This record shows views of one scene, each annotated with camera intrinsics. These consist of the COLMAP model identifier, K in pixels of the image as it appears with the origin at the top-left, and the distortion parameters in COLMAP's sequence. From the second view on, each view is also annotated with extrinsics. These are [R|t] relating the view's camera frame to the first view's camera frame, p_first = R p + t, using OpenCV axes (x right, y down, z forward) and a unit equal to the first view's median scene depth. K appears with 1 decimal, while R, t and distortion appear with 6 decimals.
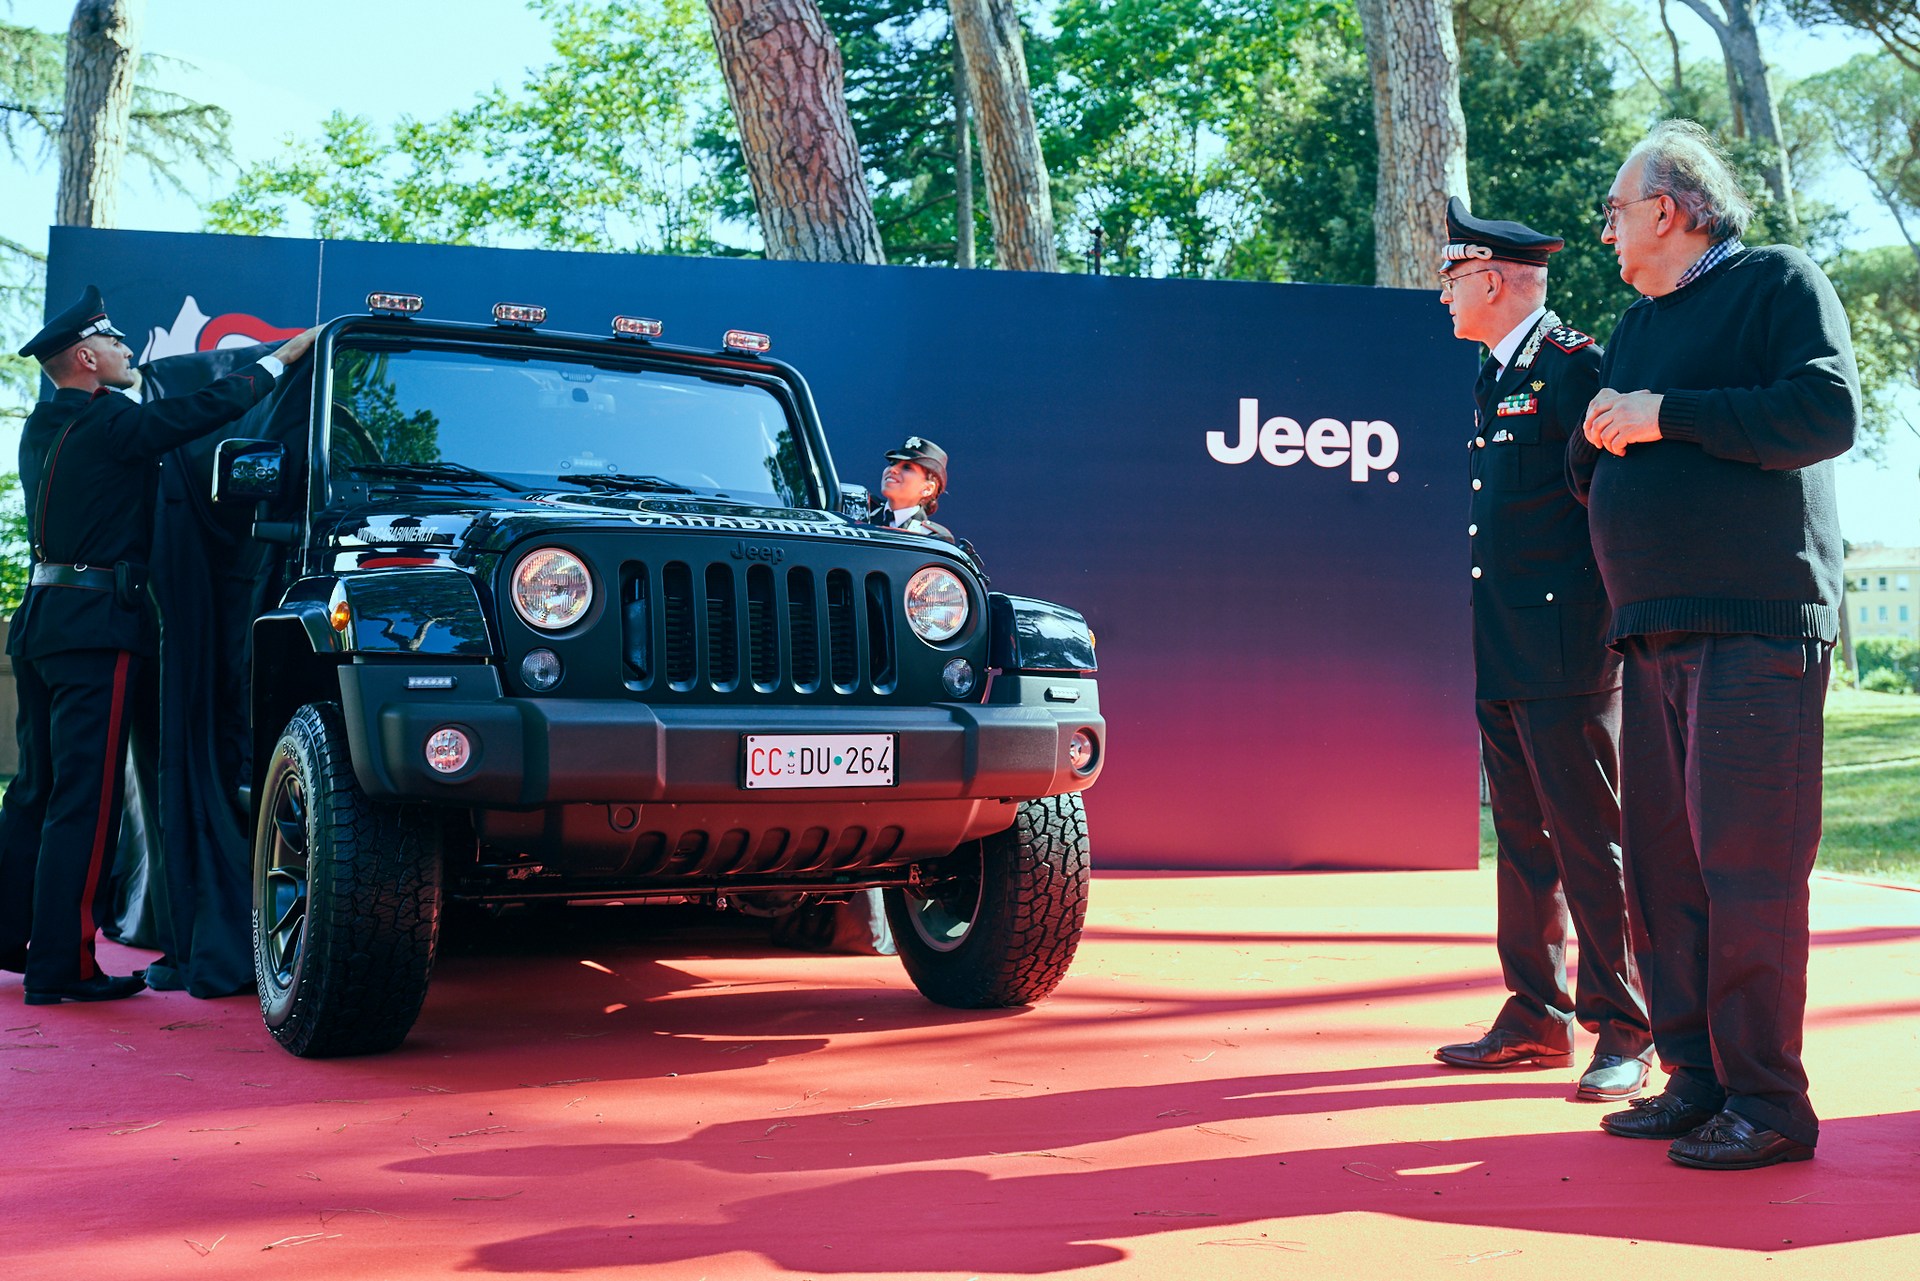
lens RADIAL K [[2064.9, 0, 1097.8], [0, 2064.9, 556.1], [0, 0, 1]] dist [-0.001255, -0.047499]
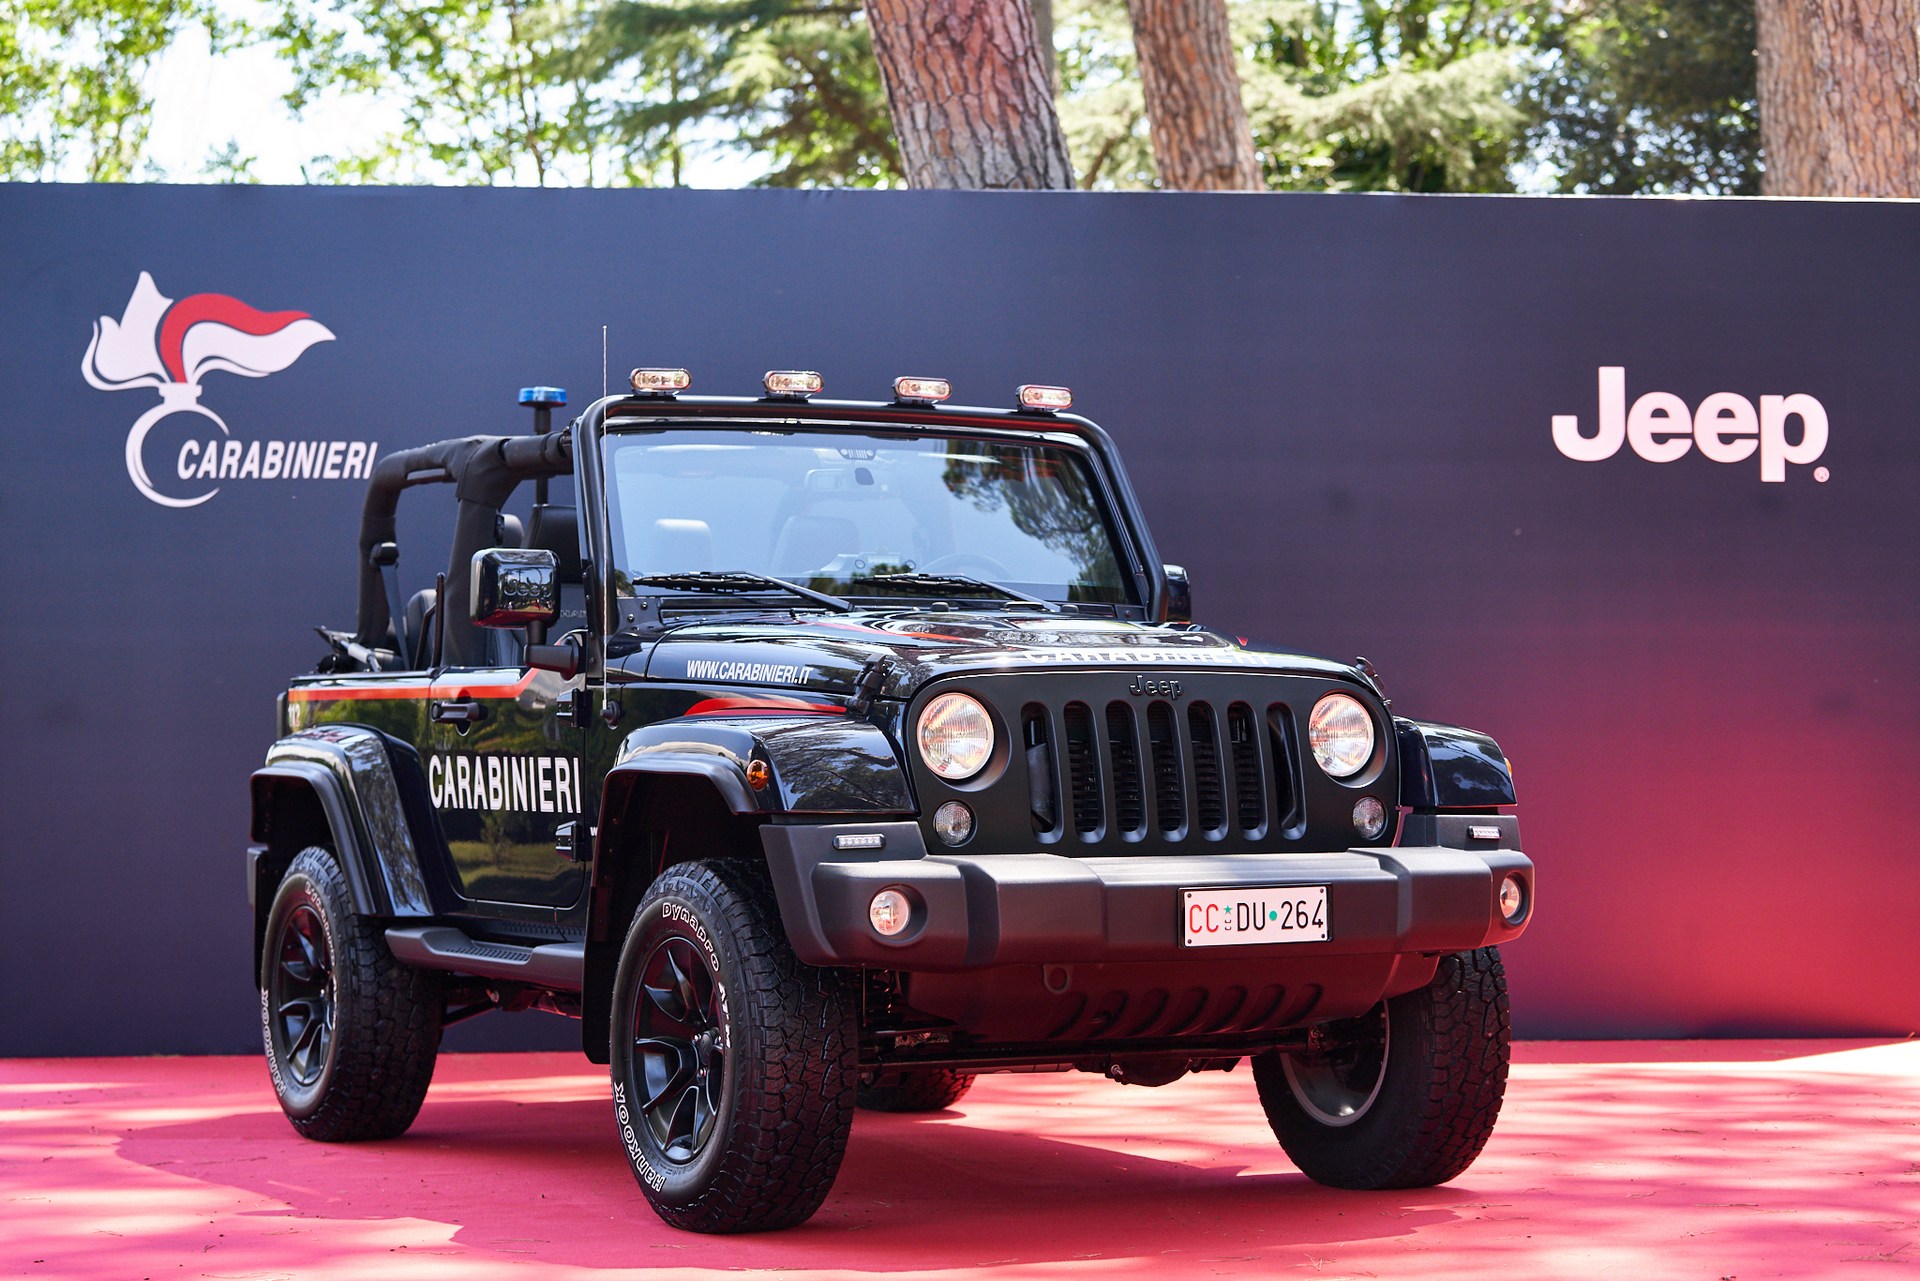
lens RADIAL K [[3864.3, 0, 960.0], [0, 3864.3, 640.5], [0, 0, 1]] dist [-0.114184, 0.084914]
pose [[0.997515, -0.018699, -0.067923, -0.057918], [0.021440, 0.998975, 0.039855, -0.039605], [0.067109, -0.041212, 0.996894, -0.302608]]
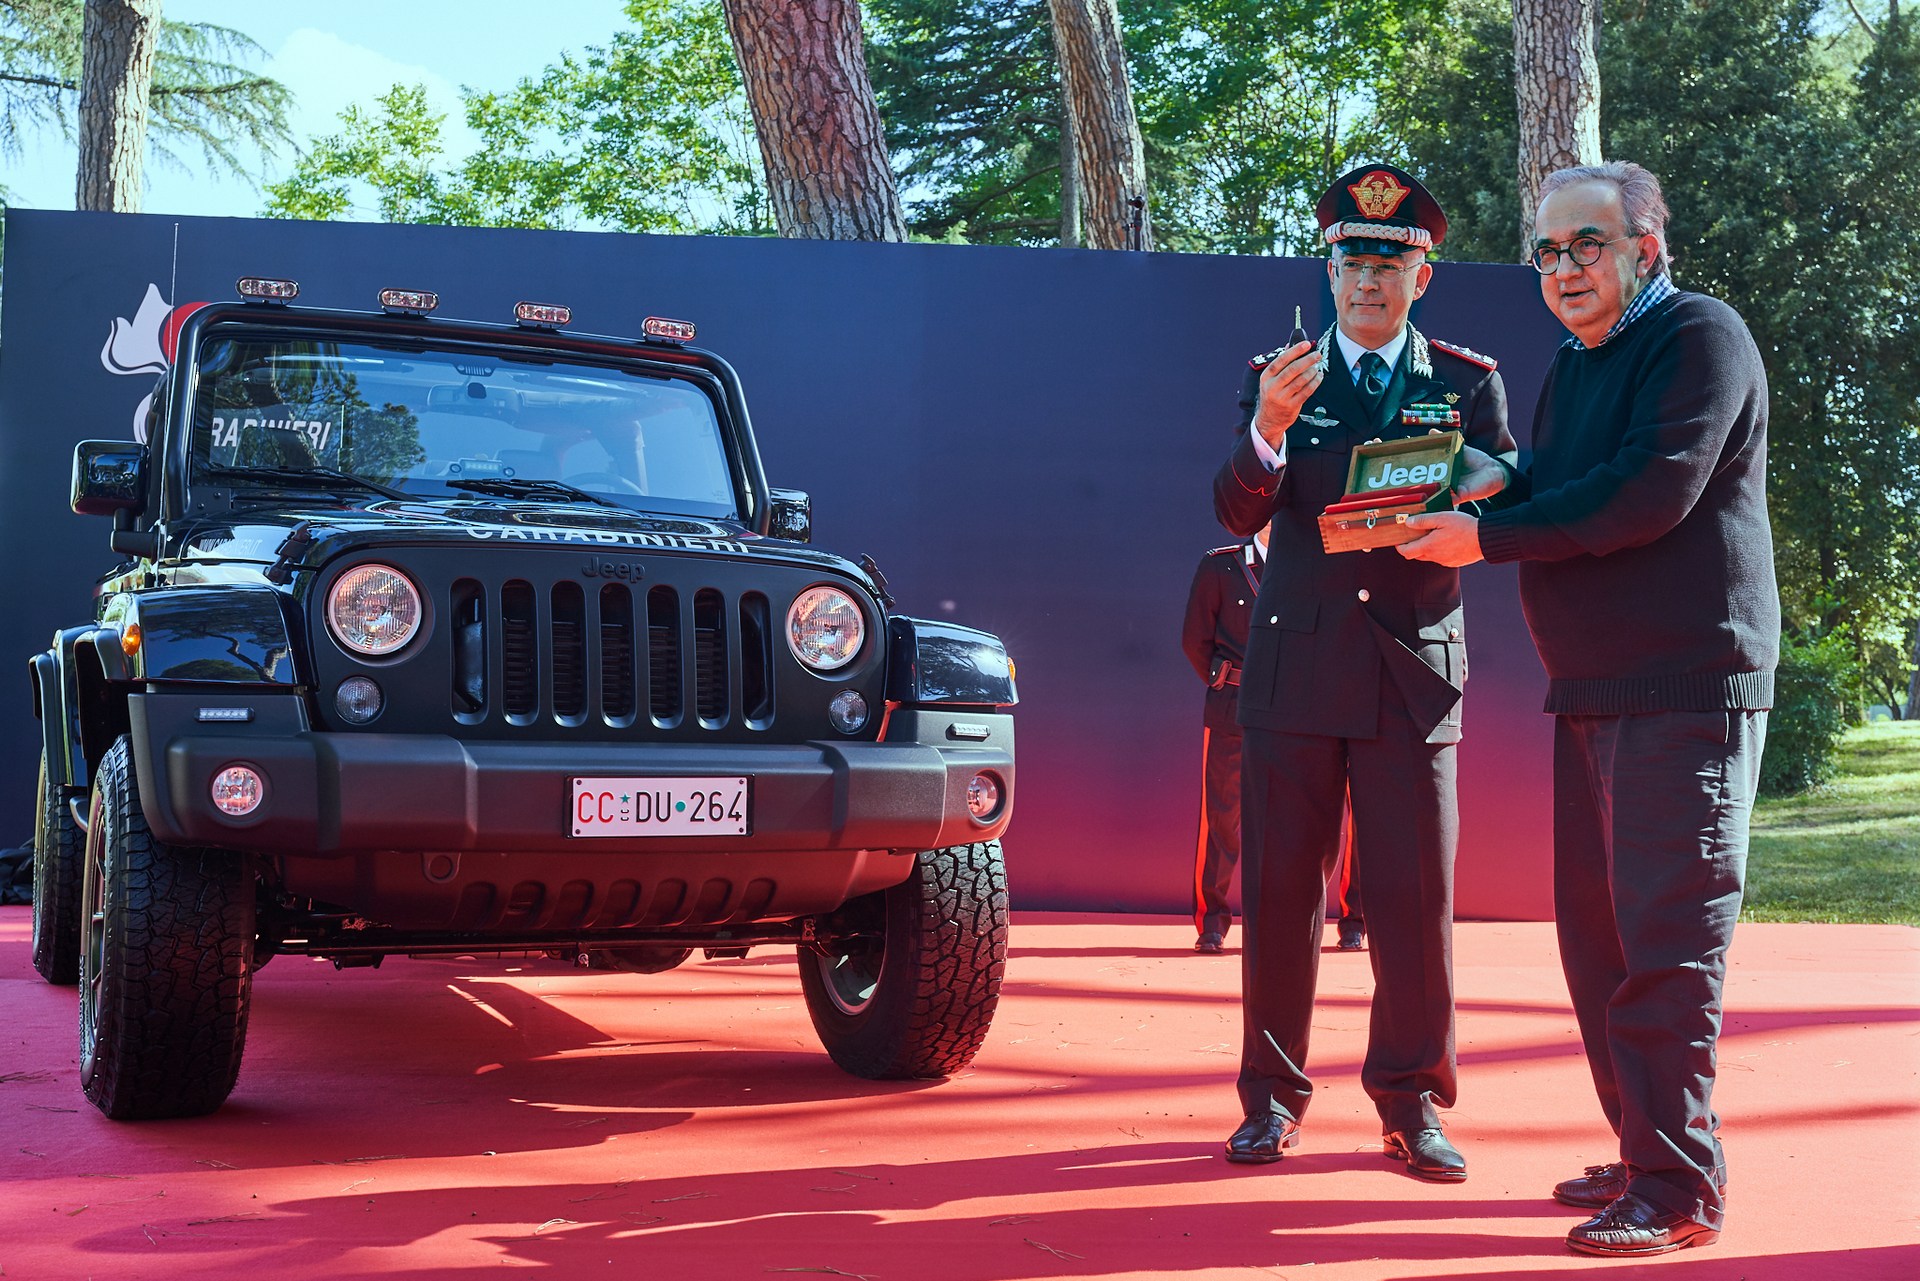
lens RADIAL K [[2225.5, 0, 1017.2], [0, 2225.5, 694.6], [0, 0, 1]] dist [-0.003920, -0.022134]
pose [[0.995015, 0.010369, -0.099187, 0.044256], [-0.004380, 0.998164, 0.060408, -0.002832], [0.099632, -0.059673, 0.993233, 0.027548]]
